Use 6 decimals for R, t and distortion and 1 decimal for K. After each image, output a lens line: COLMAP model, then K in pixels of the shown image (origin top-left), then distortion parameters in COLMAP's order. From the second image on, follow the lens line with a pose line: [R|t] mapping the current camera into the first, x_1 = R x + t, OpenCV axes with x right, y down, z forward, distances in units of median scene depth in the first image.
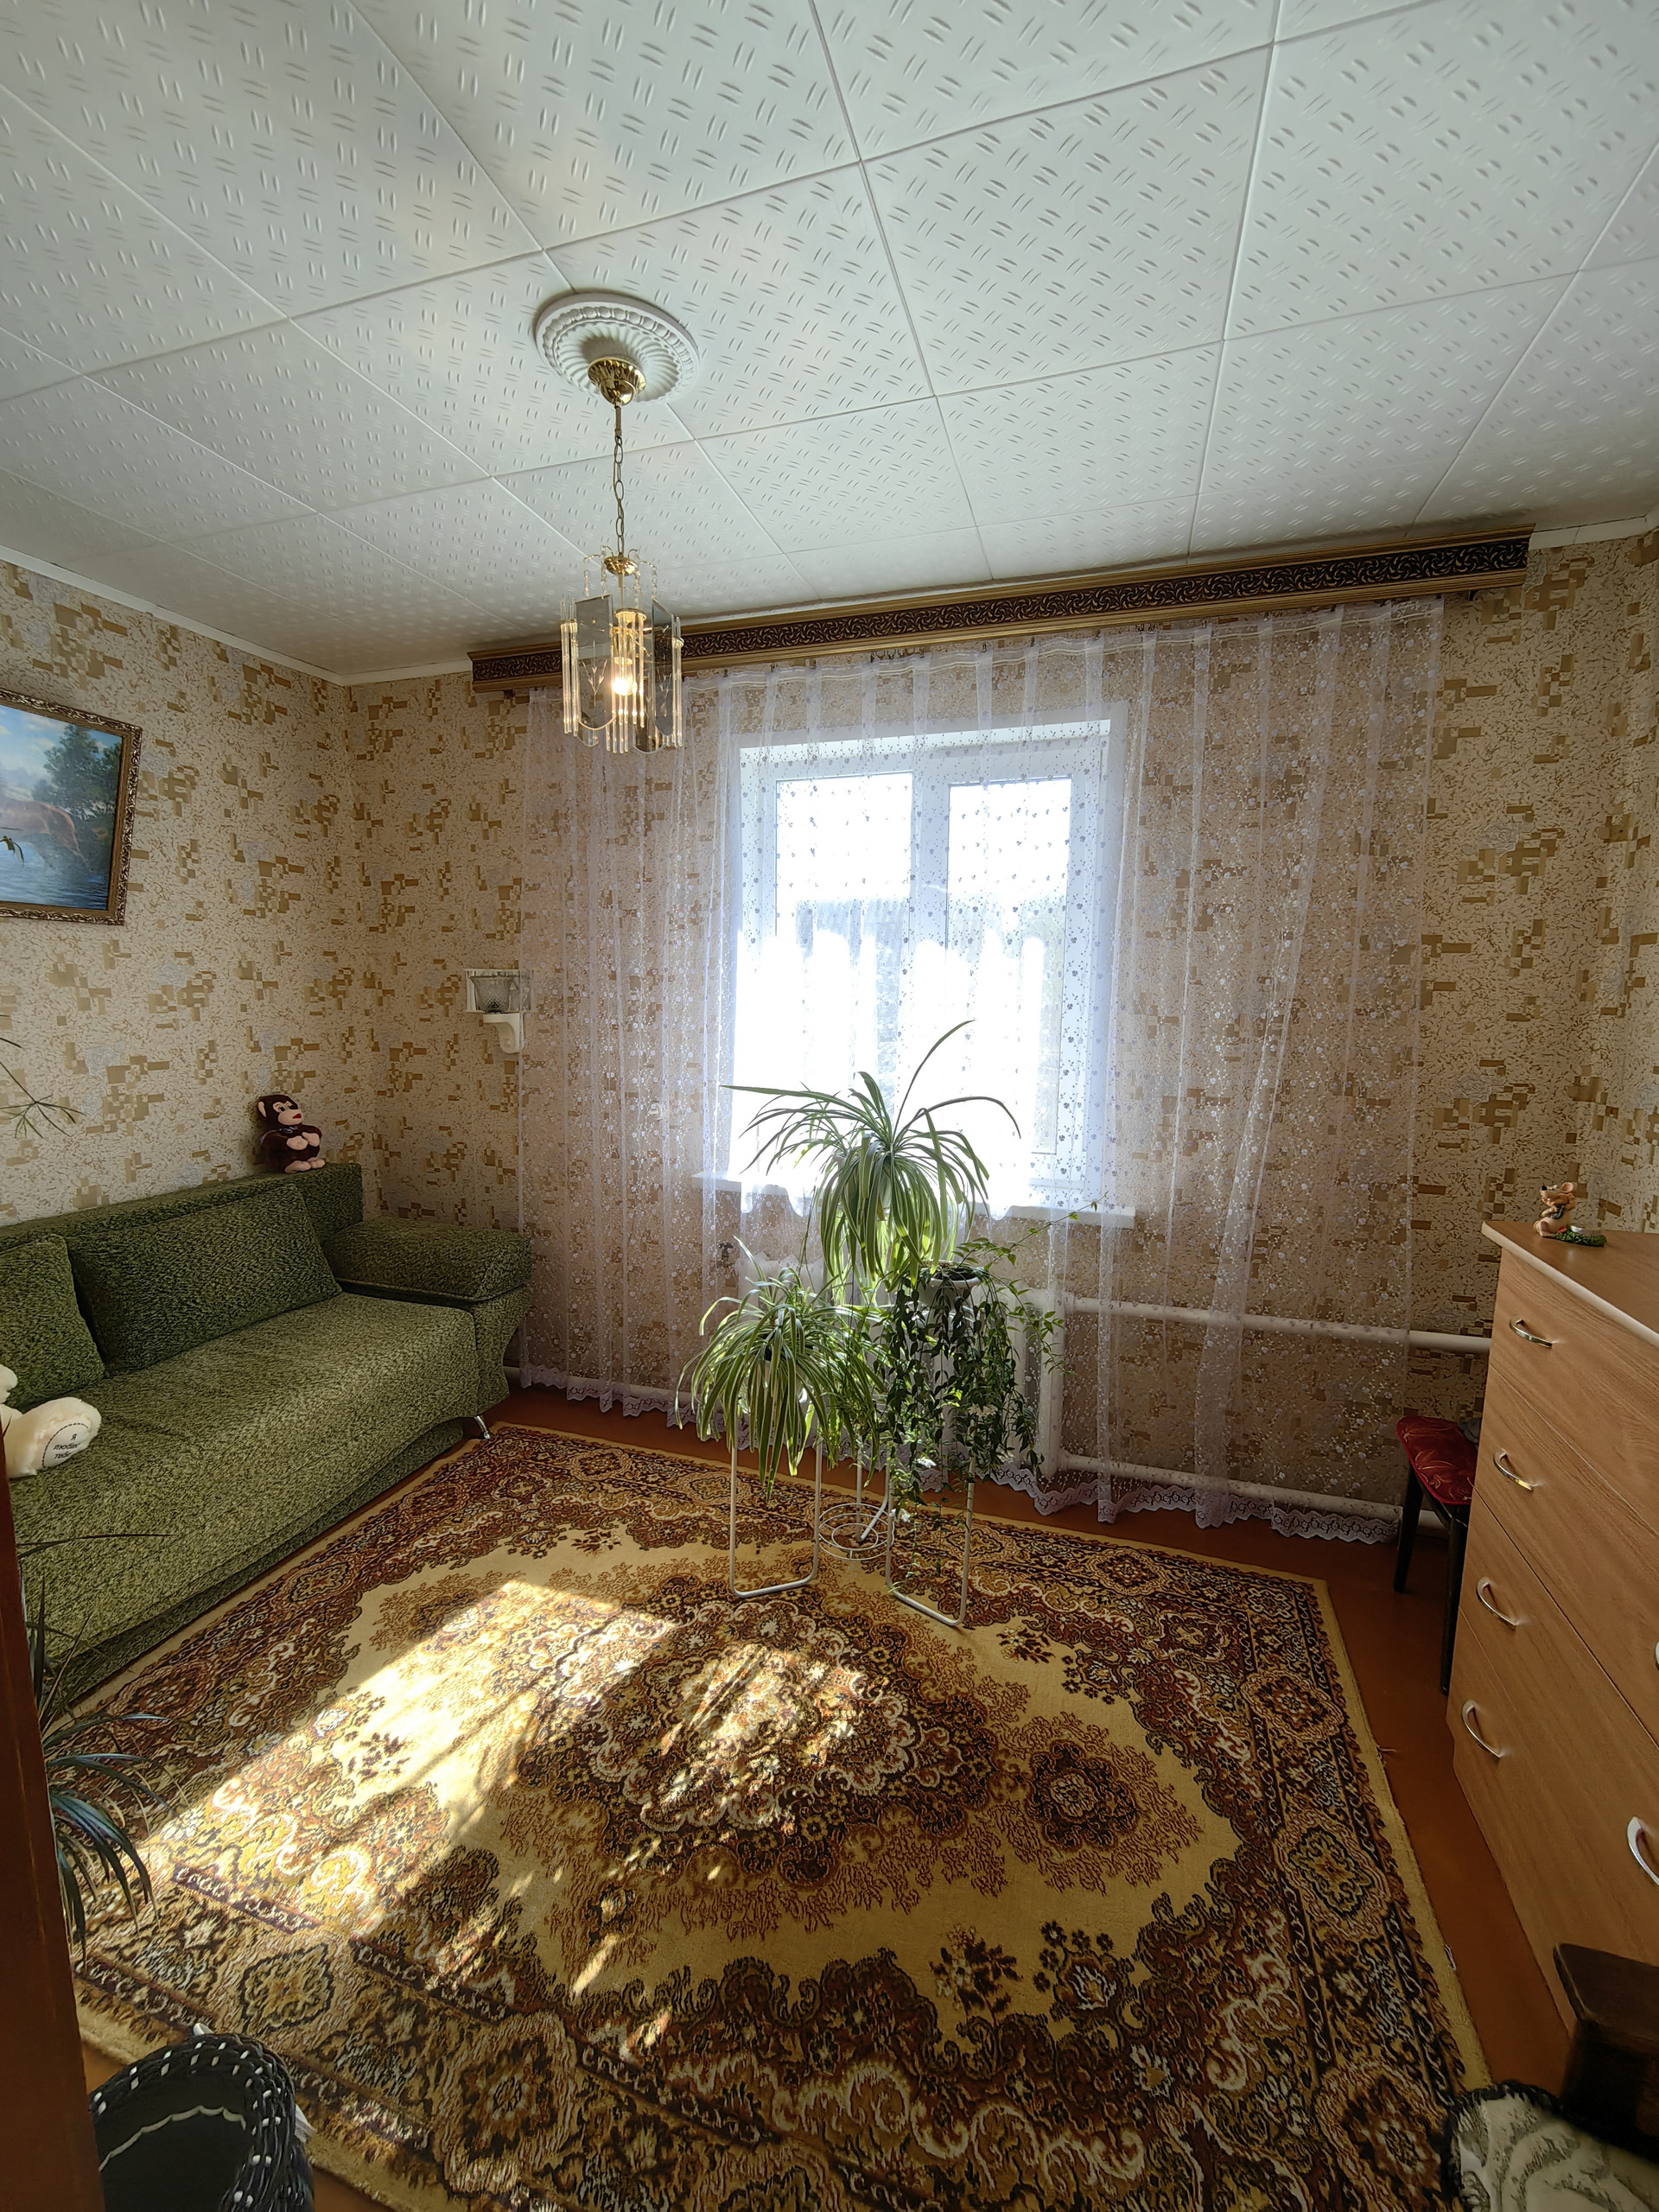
lens RADIAL K [[866.7, 0, 831.5], [0, 866.7, 1109.9], [0, 0, 1]] dist [-0.002295, -0.001410]
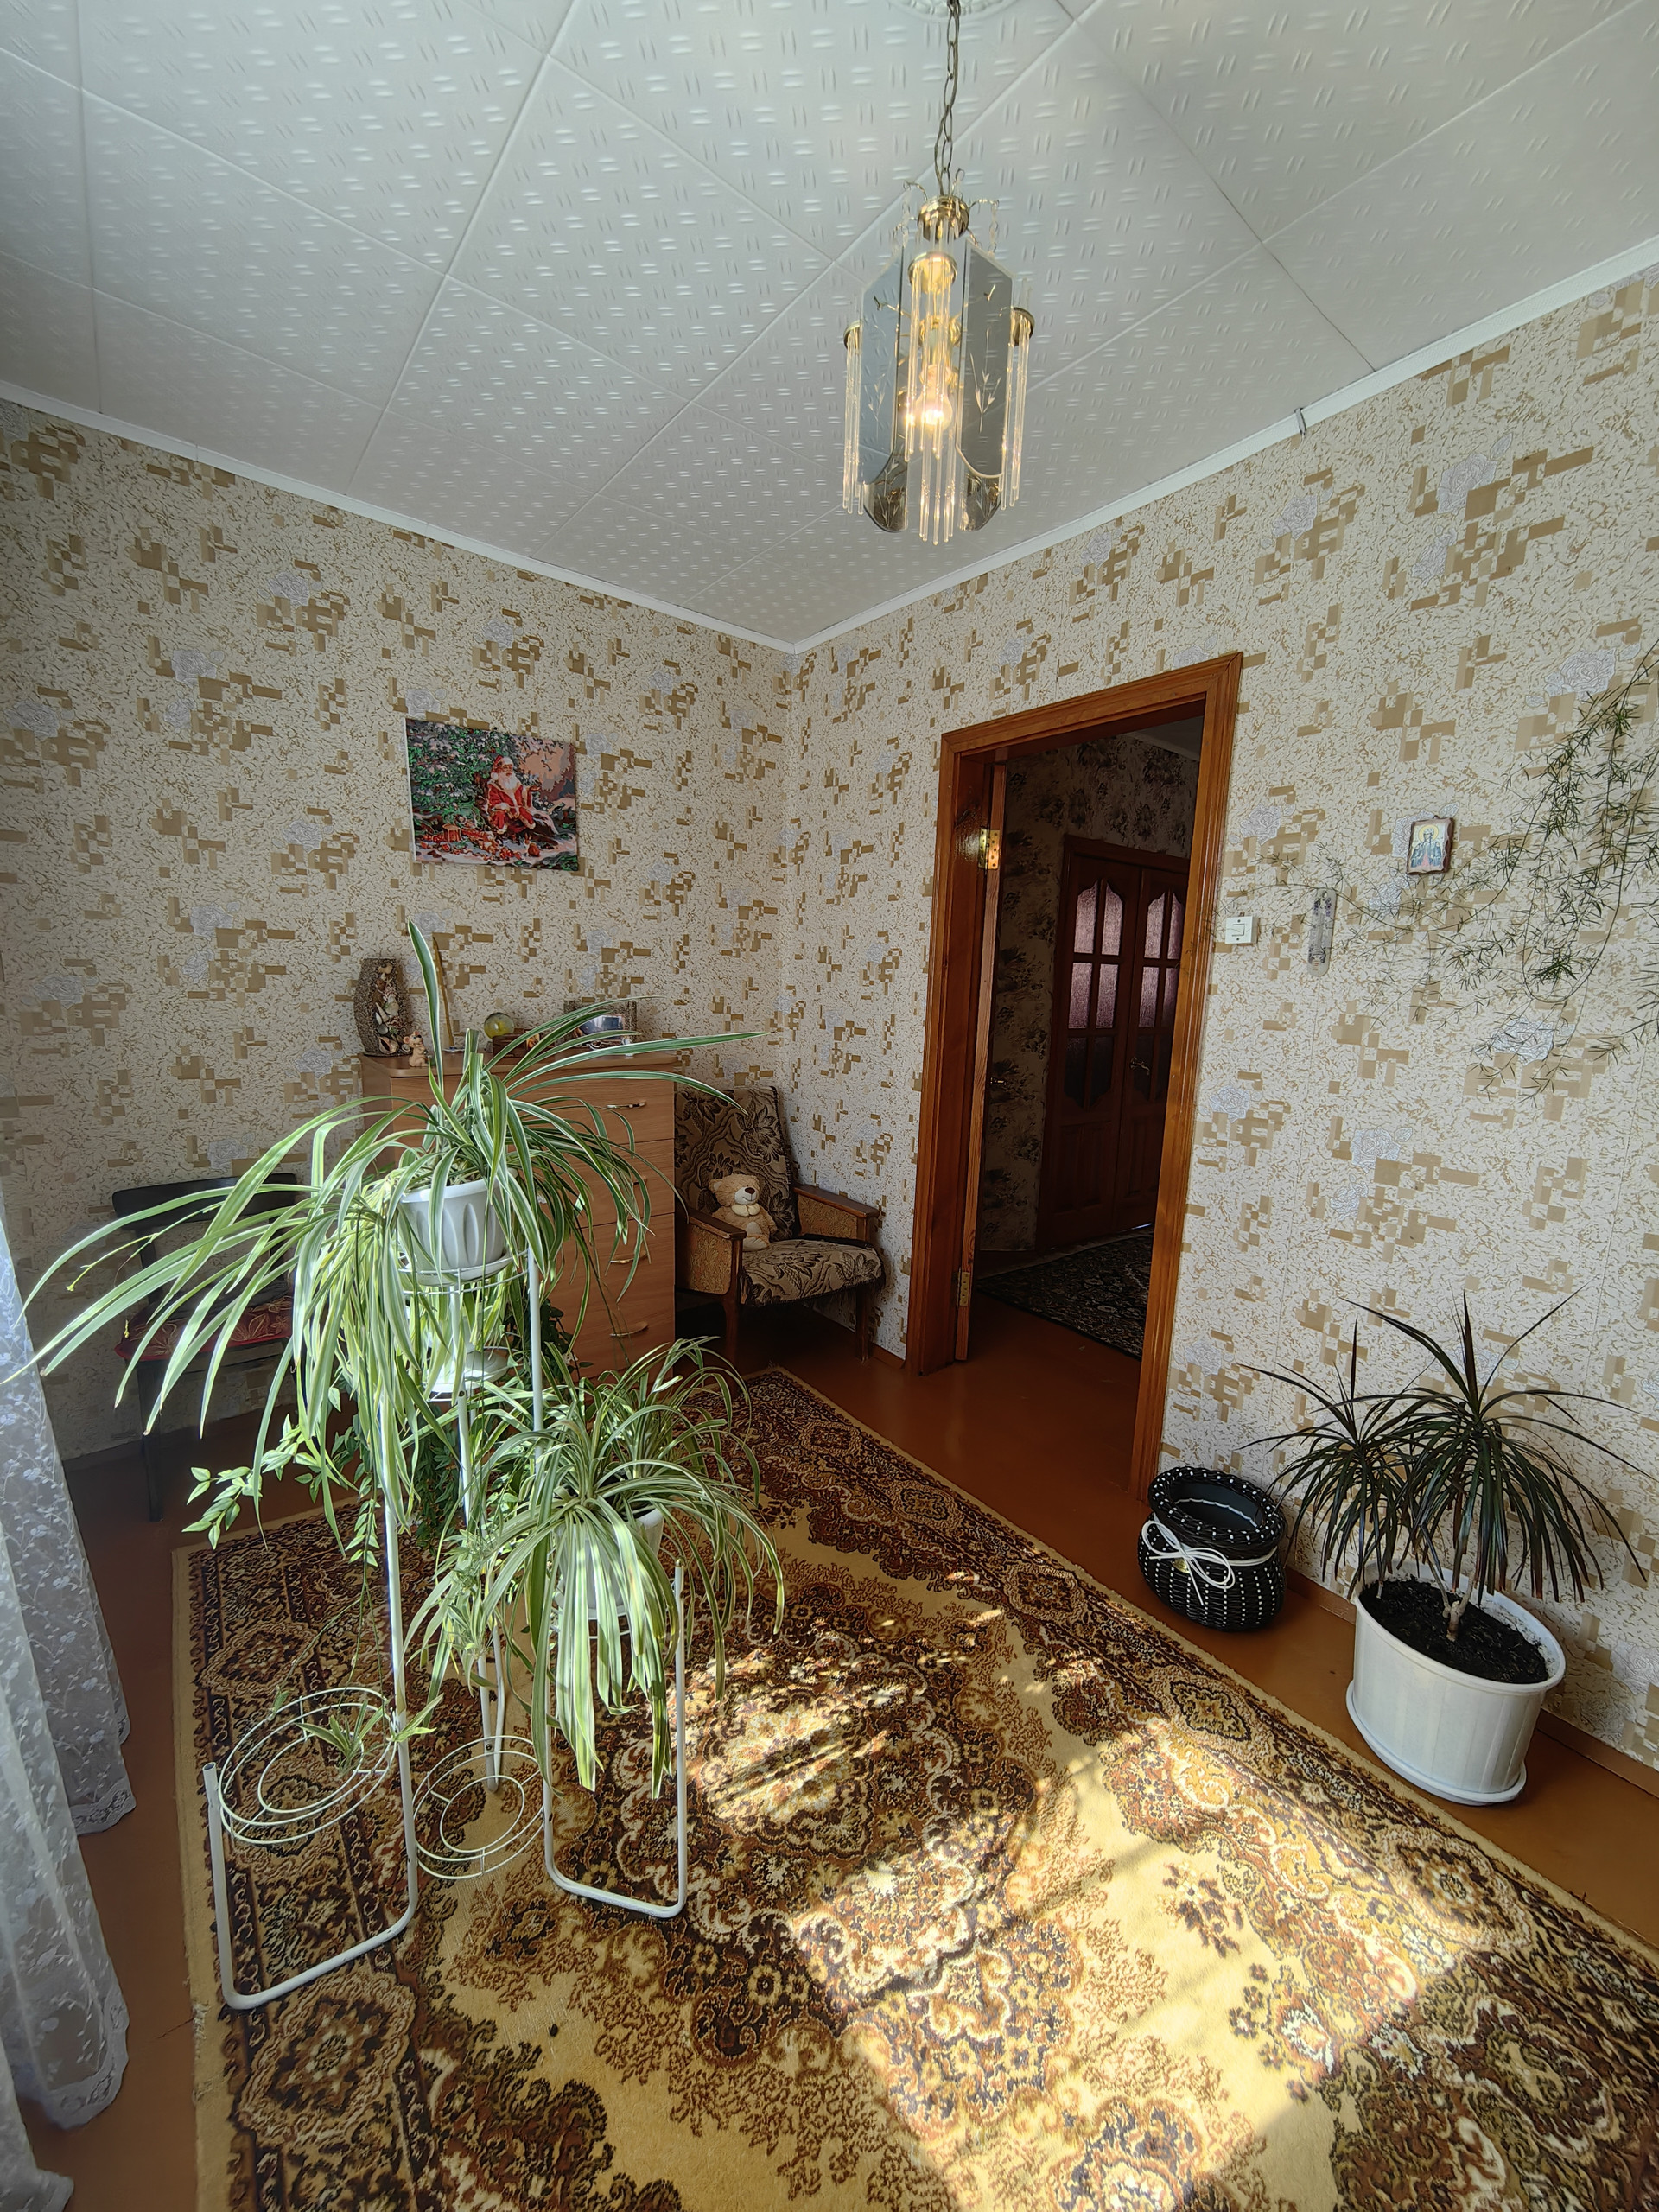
lens RADIAL K [[866.7, 0, 829.2], [0, 866.7, 1108.0], [0, 0, 1]] dist [-0.002295, -0.001410]
pose [[-0.828236, -0.121326, 0.547087, -0.563253], [0.034877, 0.963228, 0.266413, -0.157108], [-0.559293, 0.239734, -0.793549, 1.582720]]
